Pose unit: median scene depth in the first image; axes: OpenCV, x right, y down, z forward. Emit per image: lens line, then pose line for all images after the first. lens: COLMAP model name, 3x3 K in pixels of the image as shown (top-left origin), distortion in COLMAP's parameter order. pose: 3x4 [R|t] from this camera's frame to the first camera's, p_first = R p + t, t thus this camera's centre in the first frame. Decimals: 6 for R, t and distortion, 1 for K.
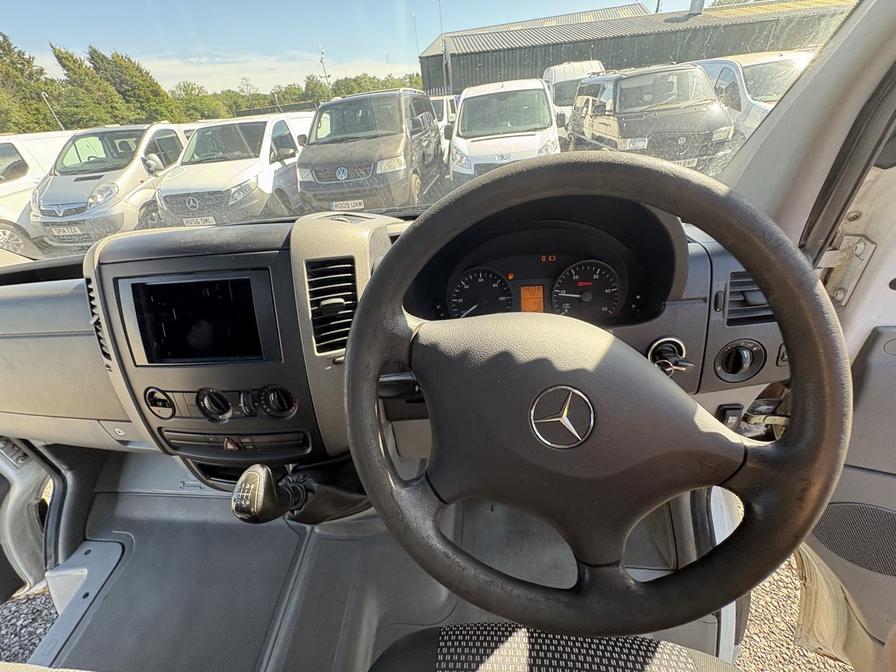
lens RADIAL K [[356.3, 0, 463.3], [0, 356.3, 344.4], [0, 0, 1]] dist [0.000177, -0.000487]
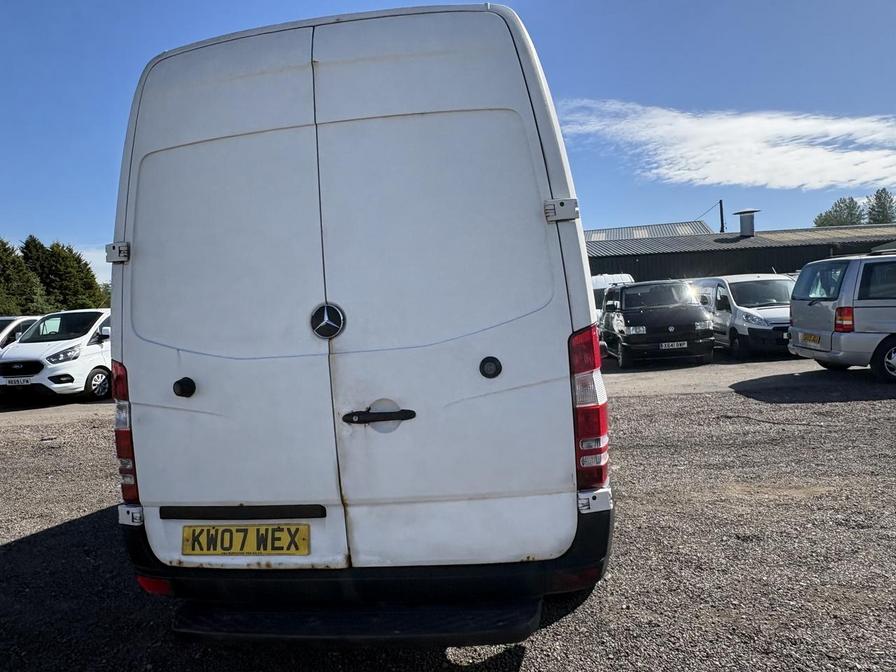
lens RADIAL K [[621.2, 0, 460.5], [0, 621.2, 343.5], [0, 0, 1]] dist [0.003134, 0.000513]
pose [[0.998136, 0.038429, -0.047405, -0.072154], [-0.057443, 0.853884, -0.517283, 1.633315], [0.020600, 0.519042, 0.854500, -2.161947]]
